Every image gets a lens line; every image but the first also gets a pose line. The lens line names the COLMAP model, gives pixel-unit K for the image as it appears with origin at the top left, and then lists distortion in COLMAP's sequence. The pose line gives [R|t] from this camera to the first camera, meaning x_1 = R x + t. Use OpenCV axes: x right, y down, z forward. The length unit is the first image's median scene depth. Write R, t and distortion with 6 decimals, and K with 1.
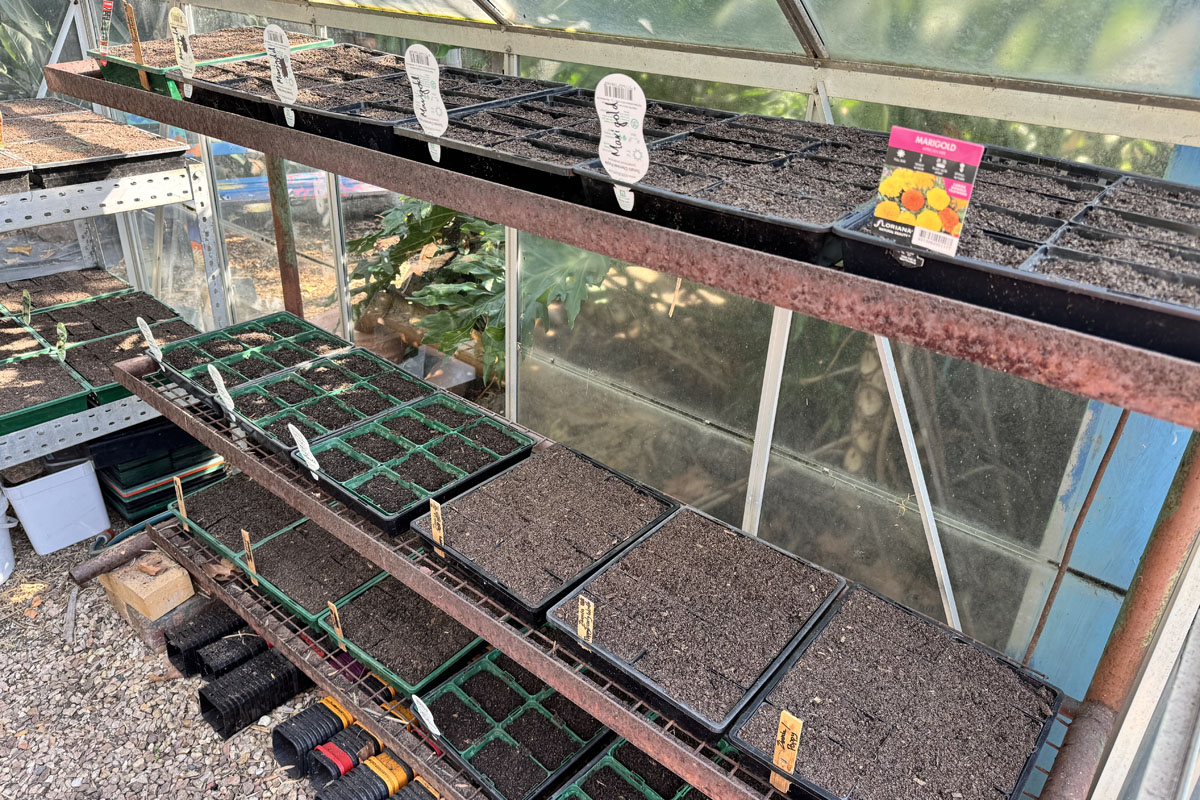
lens RADIAL K [[837.5, 0, 600.0], [0, 837.5, 400.0], [0, 0, 1]] dist [0.055713, -0.059630]
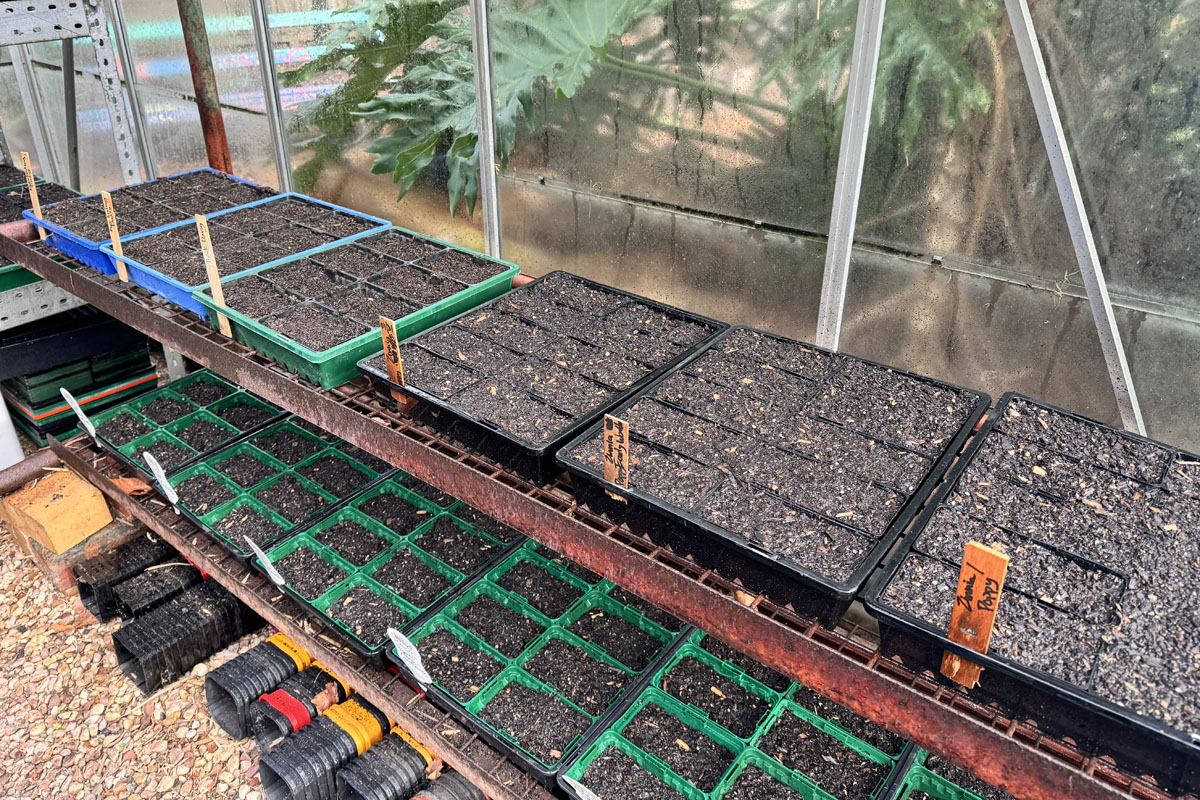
lens RADIAL K [[867.6, 0, 591.5], [0, 867.6, 345.0], [0, 0, 1]] dist [0.008315, -0.018302]
pose [[0.997935, -0.064059, -0.004715, -0.018827], [0.063955, 0.997761, -0.019587, 0.127970], [0.005959, 0.019245, 0.999797, 0.216564]]
